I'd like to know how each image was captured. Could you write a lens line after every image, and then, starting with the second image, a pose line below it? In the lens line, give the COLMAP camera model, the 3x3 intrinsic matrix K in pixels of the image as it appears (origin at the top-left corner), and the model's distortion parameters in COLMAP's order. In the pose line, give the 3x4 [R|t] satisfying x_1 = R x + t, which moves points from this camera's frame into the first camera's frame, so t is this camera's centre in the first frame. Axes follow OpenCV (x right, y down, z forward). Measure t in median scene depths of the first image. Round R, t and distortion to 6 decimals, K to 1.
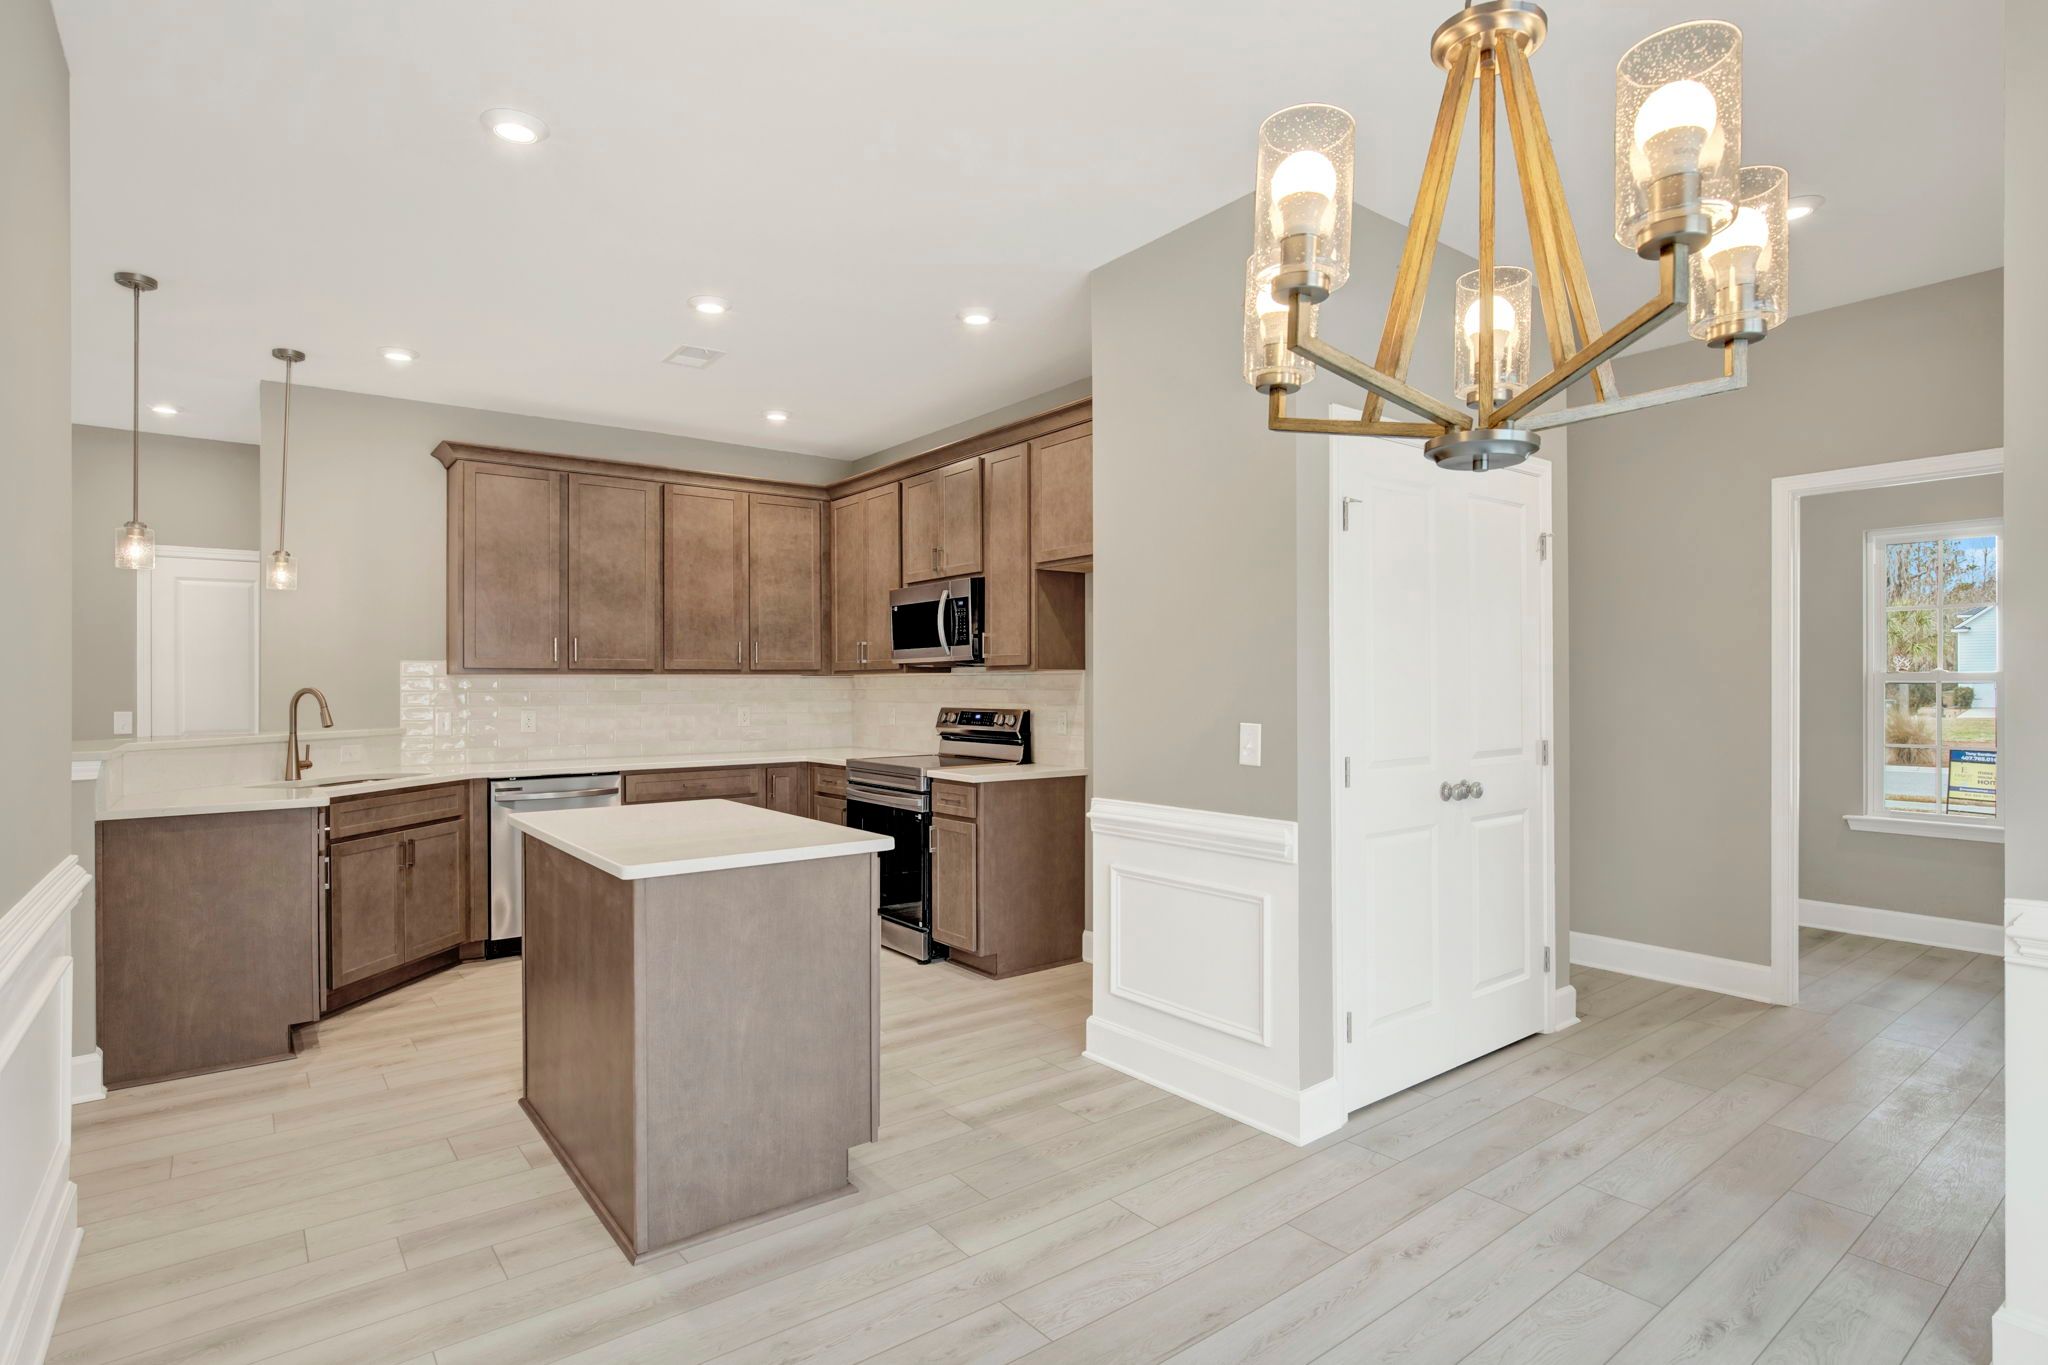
lens RADIAL K [[1024.2, 0, 1032.0], [0, 1024.2, 688.7], [0, 0, 1]] dist [-0.025525, -0.000337]
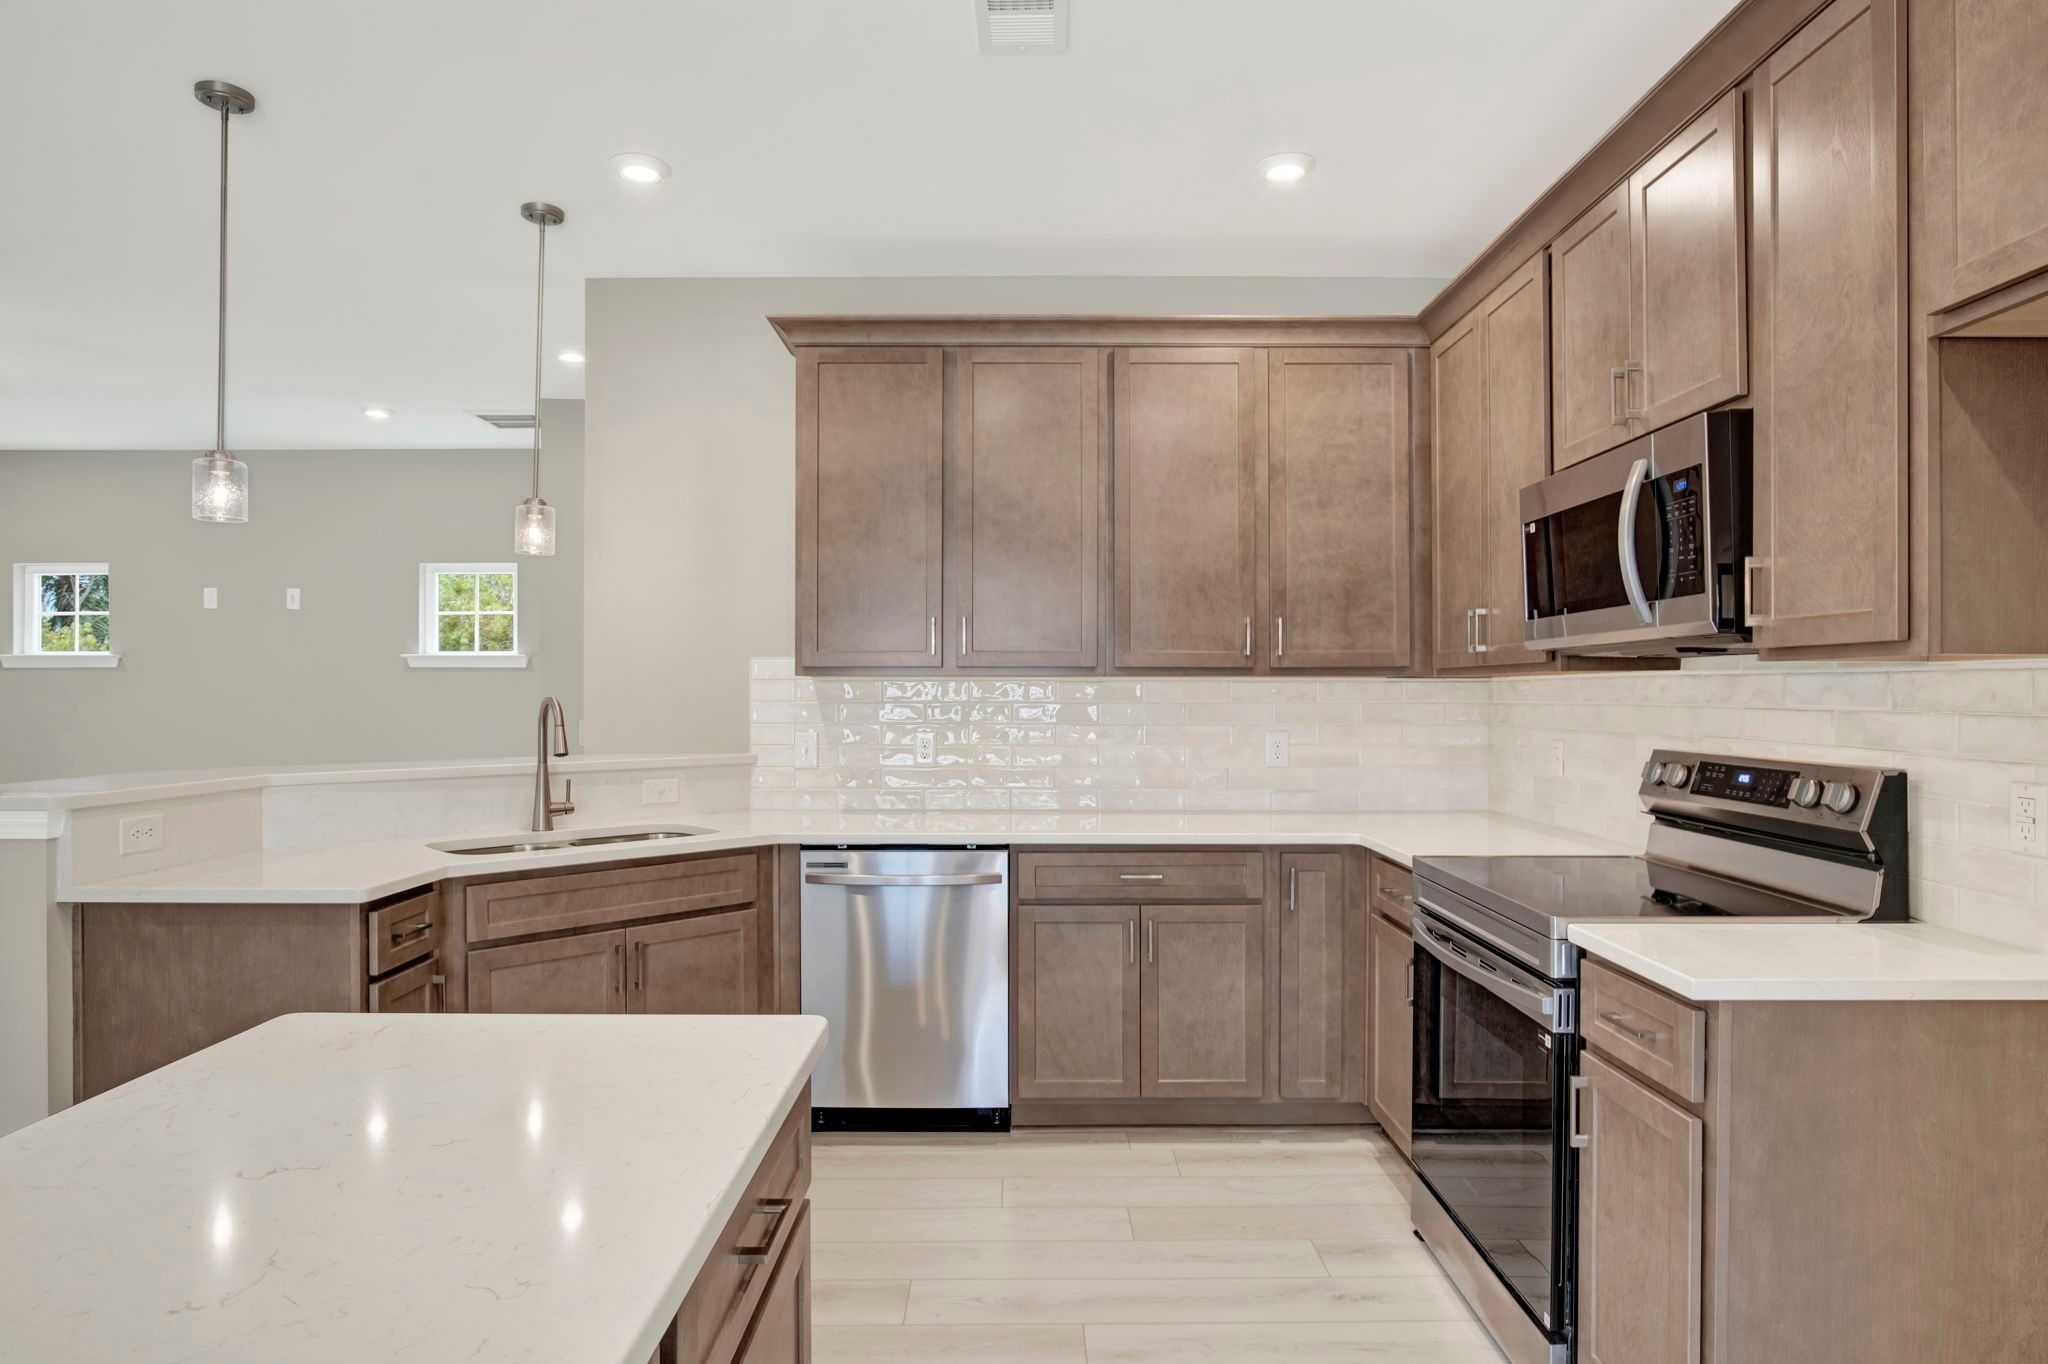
lens RADIAL K [[1124.6, 0, 1025.3], [0, 1124.6, 688.1], [0, 0, 1]] dist [-0.026501, 0.001283]
pose [[0.784024, 0.003047, -0.620722, -0.003627], [-0.006986, 0.999968, -0.003916, -0.004757], [0.620691, 0.007406, 0.784021, 0.507889]]
